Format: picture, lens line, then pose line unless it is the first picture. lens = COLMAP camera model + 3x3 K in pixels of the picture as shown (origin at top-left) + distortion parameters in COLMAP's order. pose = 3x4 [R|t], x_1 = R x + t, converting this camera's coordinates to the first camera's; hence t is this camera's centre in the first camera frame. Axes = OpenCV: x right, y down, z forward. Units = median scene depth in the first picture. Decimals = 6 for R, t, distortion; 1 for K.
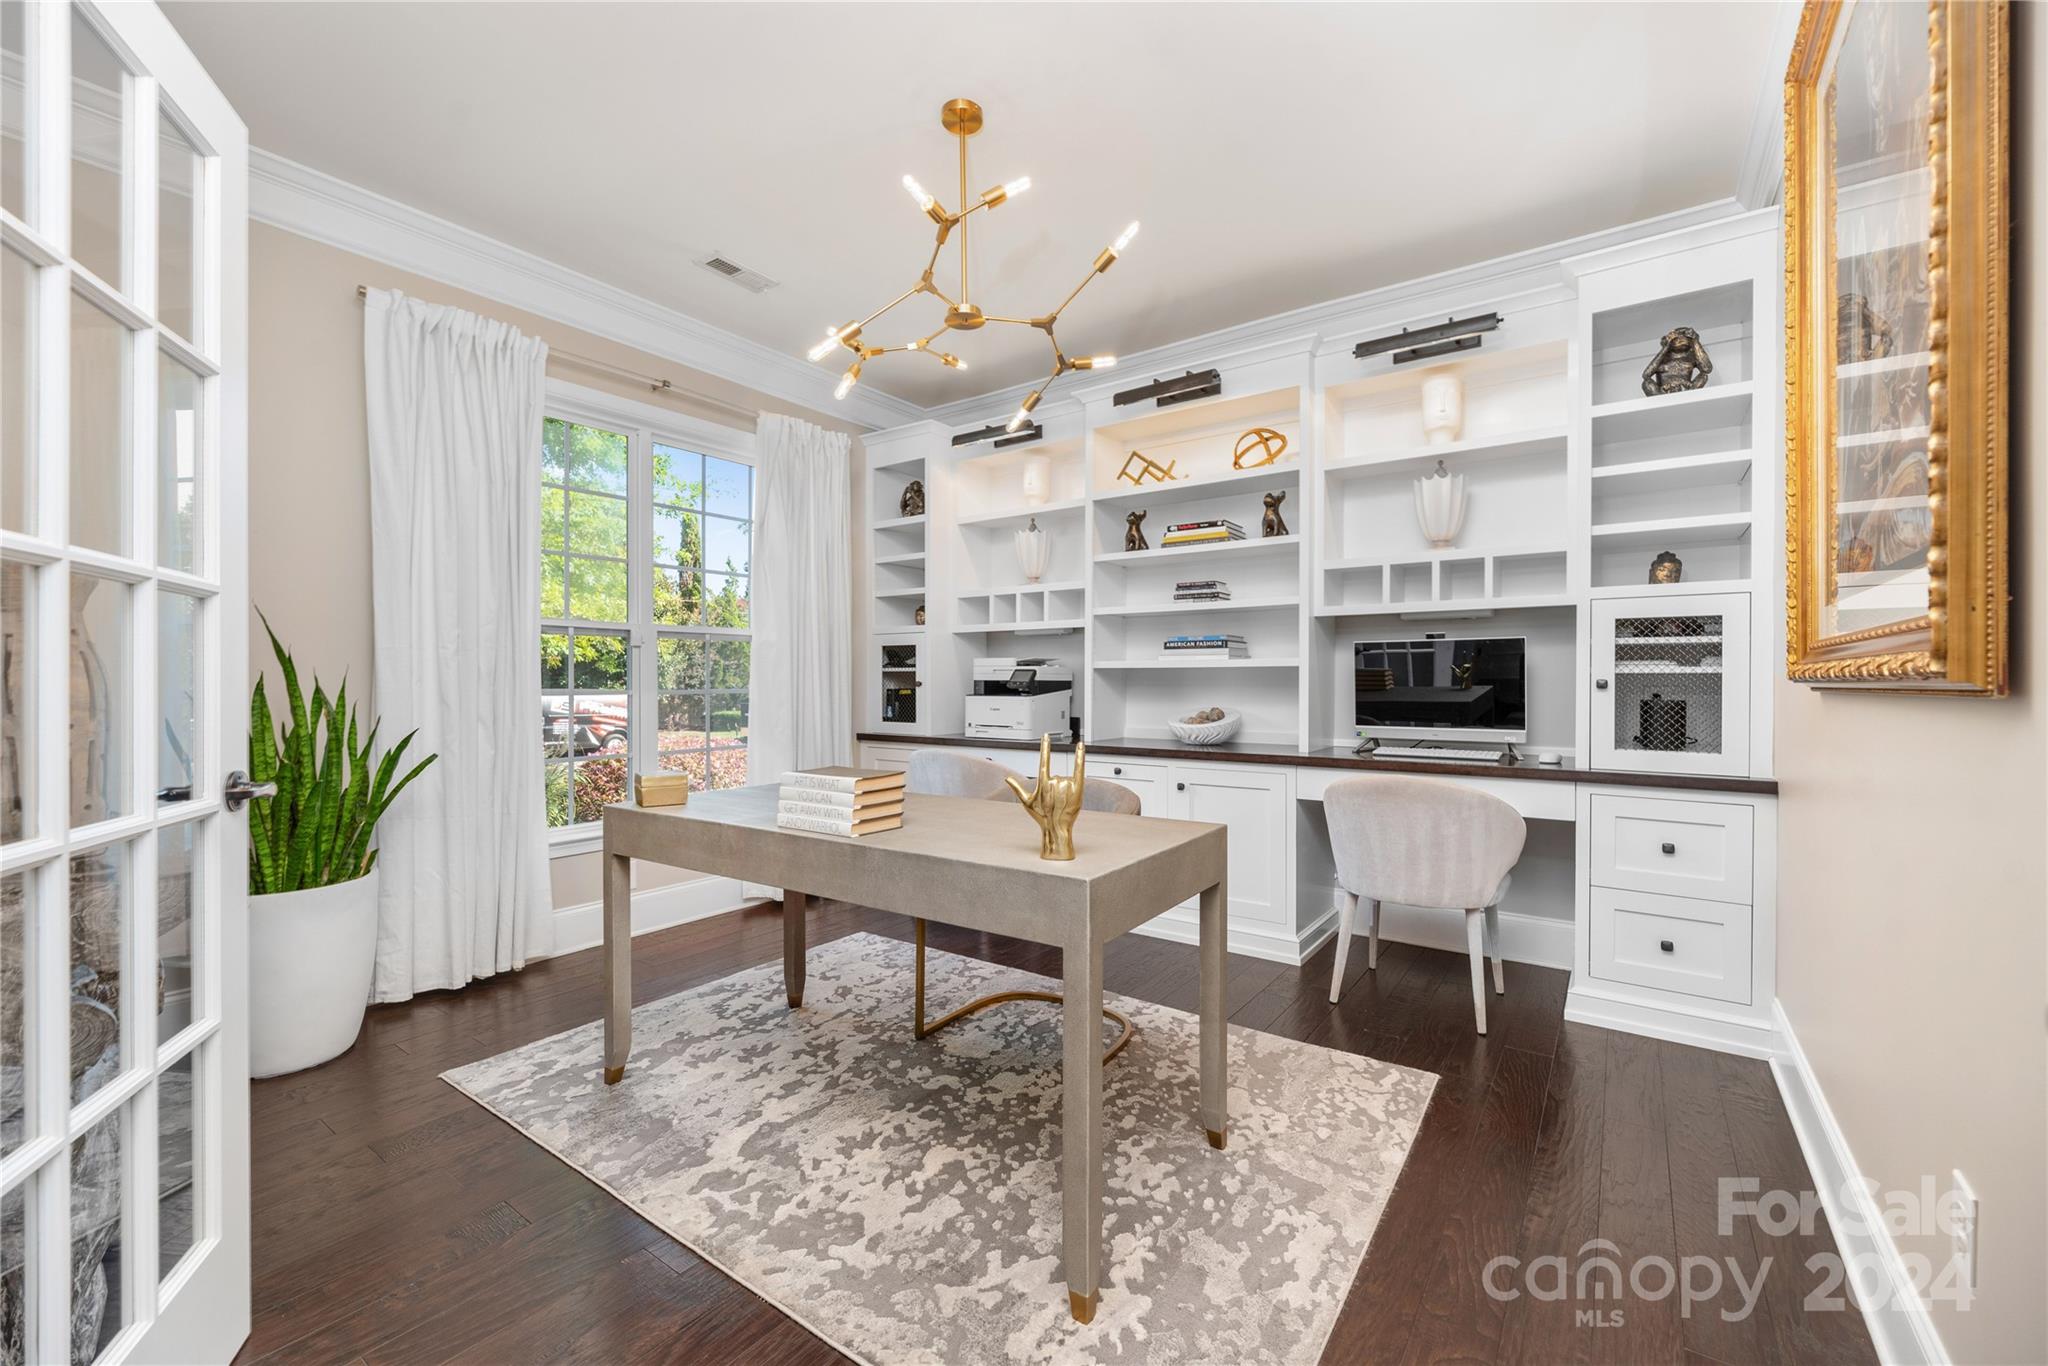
lens RADIAL K [[840.8, 0, 1015.3], [0, 840.8, 687.5], [0, 0, 1]] dist [-0.000195, -0.000203]
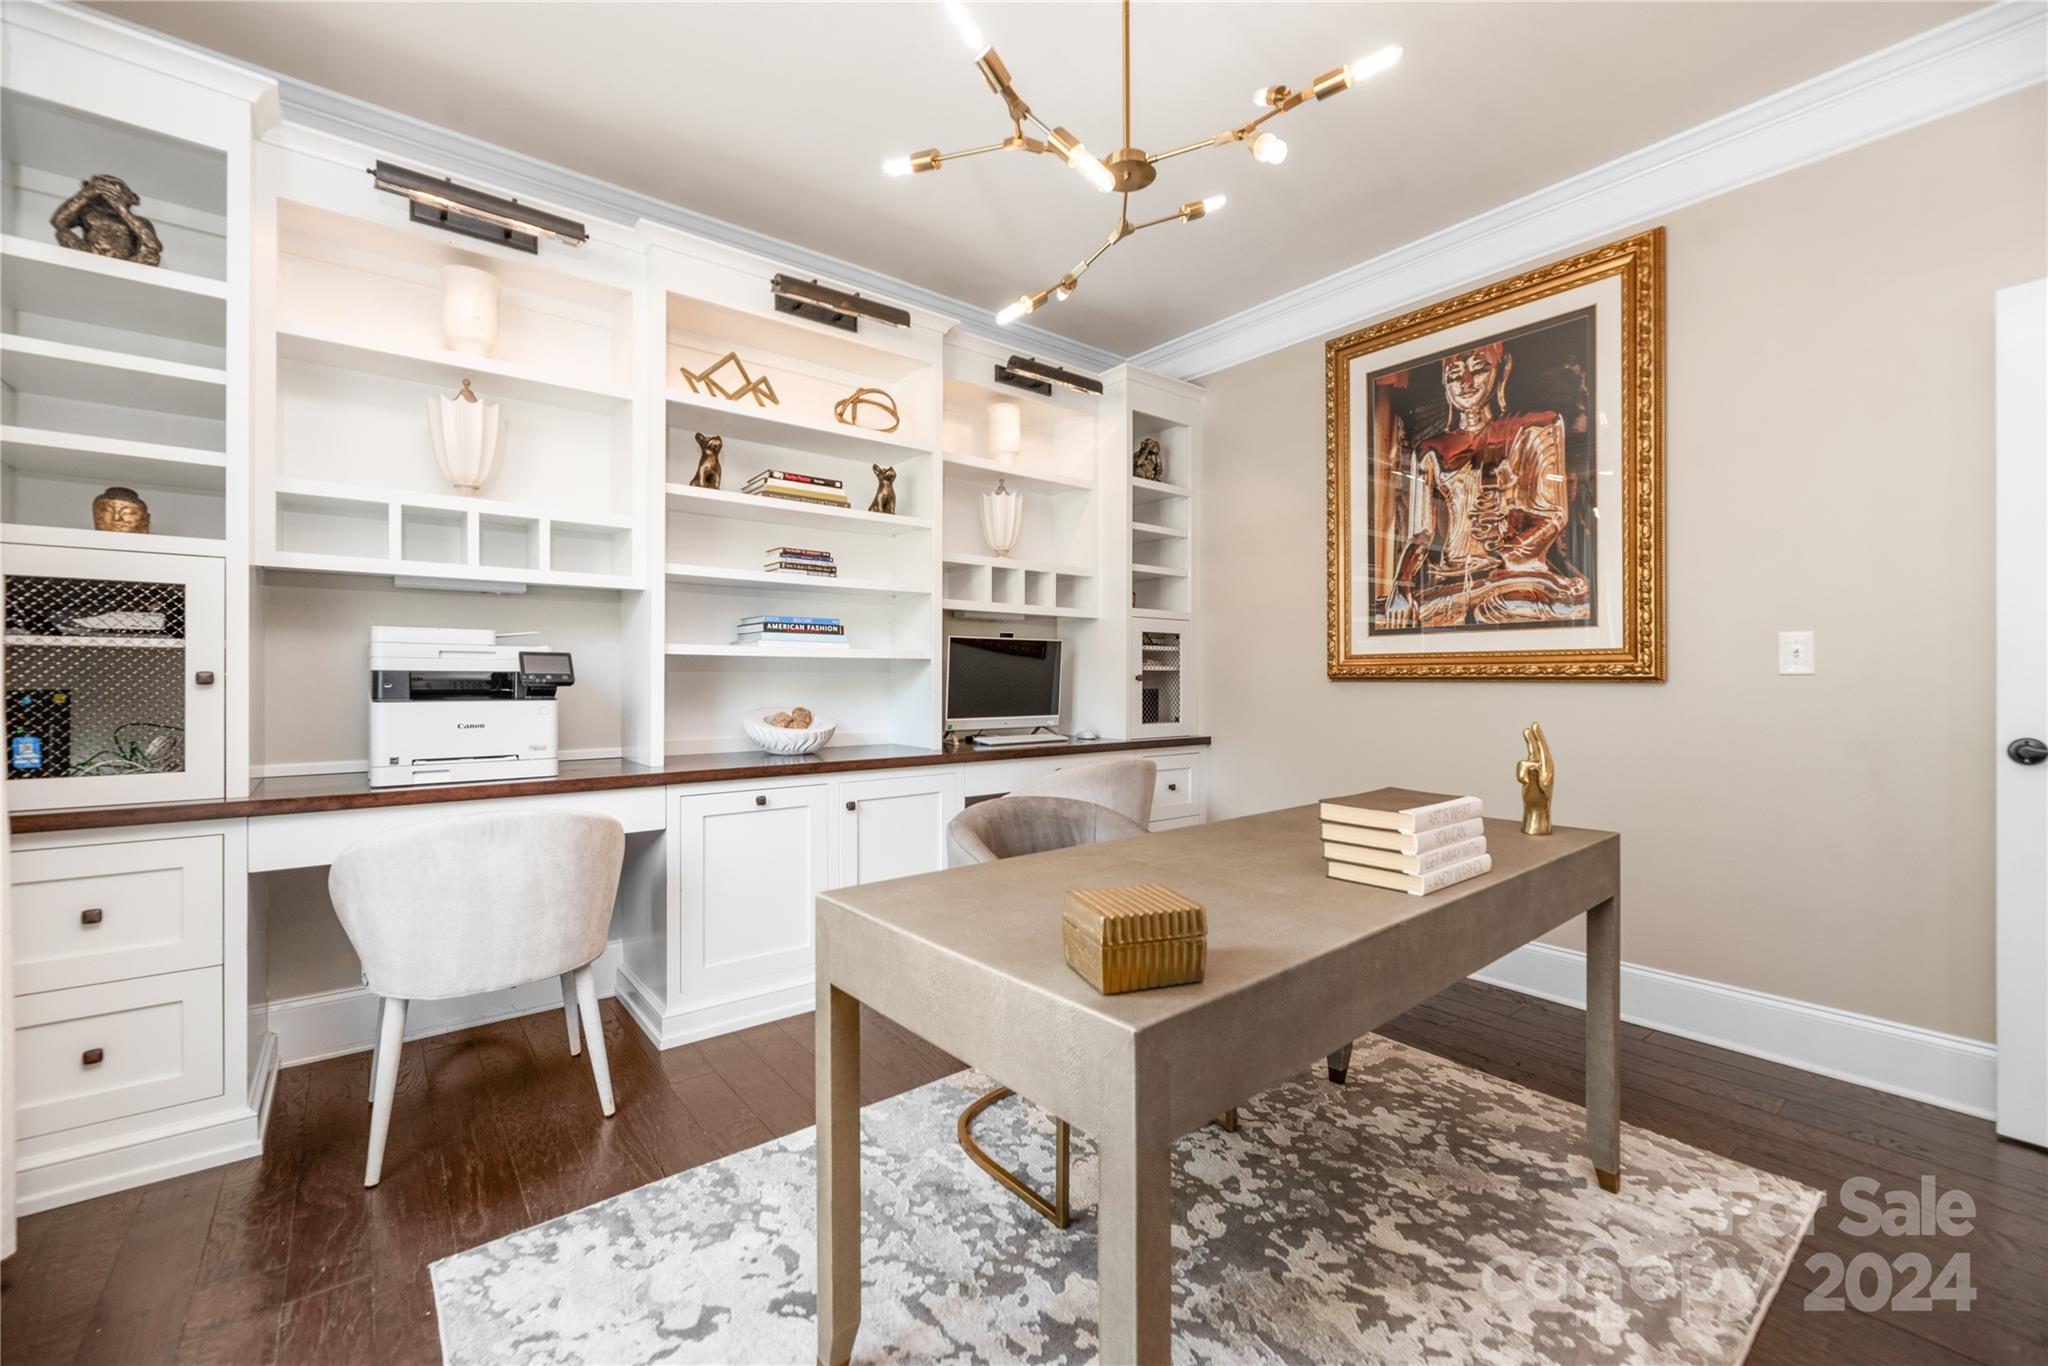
lens RADIAL K [[840.8, 0, 1074.6], [0, 840.8, 685.8], [0, 0, 1]] dist [-0.000195, -0.000203]
pose [[0.233528, -0.011737, 0.972279, -0.637153], [0.003347, 0.999931, 0.011267, -0.006427], [-0.972344, 0.000623, 0.233552, 0.723047]]
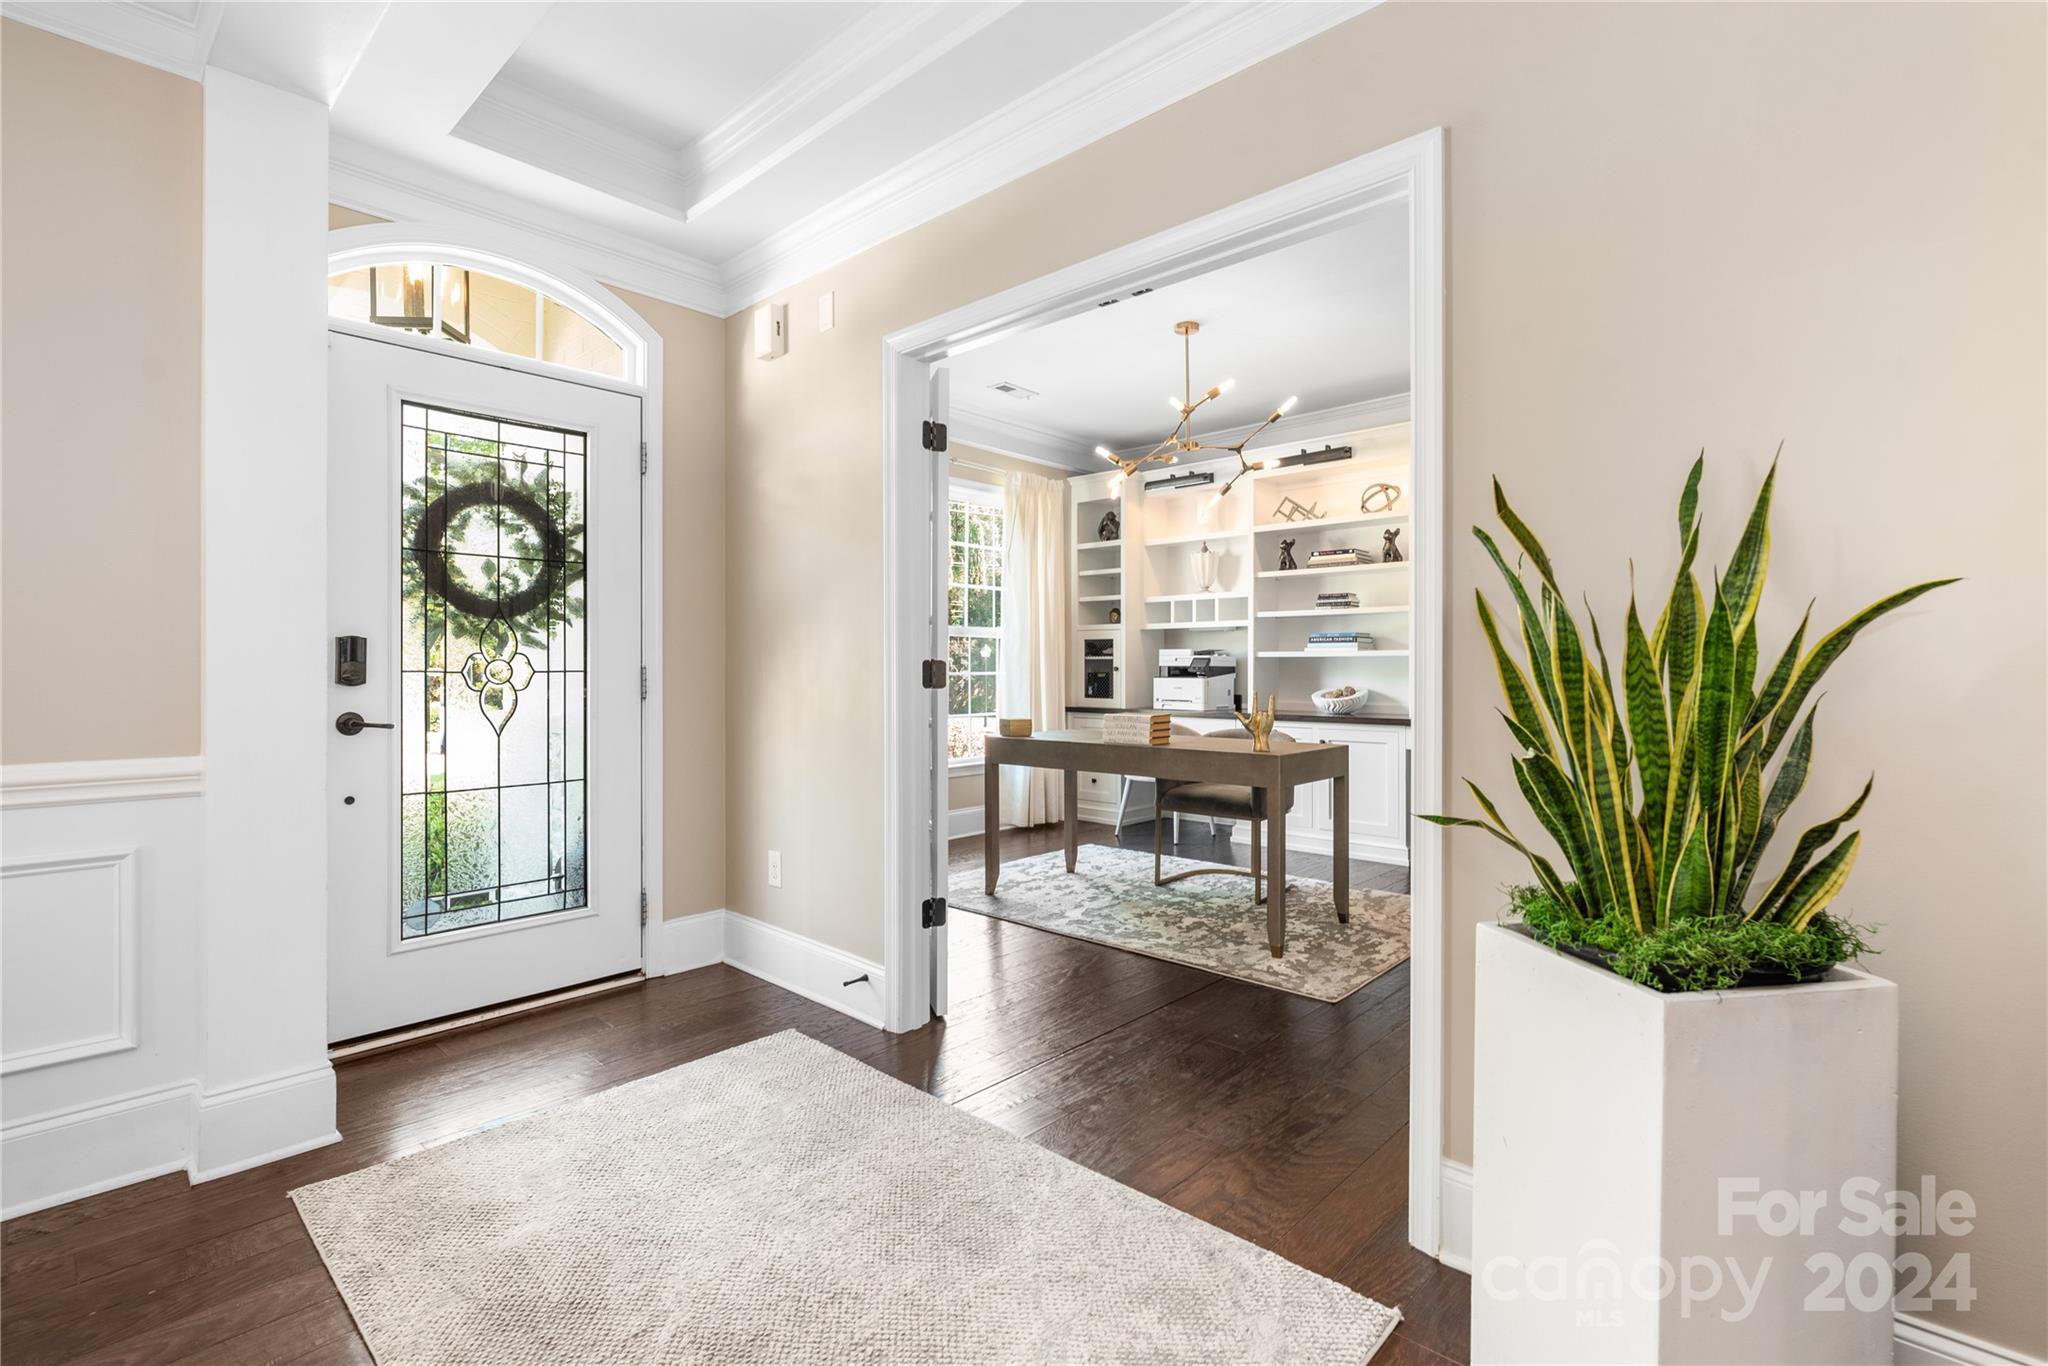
lens RADIAL K [[949.3, 0, 1015.6], [0, 949.3, 677.0], [0, 0, 1]] dist [0.003953, 0.000540]
pose [[0.993450, -0.000309, -0.114270, -0.152435], [0.000563, 0.999997, 0.002188, 0.007222], [0.114269, -0.002238, 0.993447, -0.746402]]
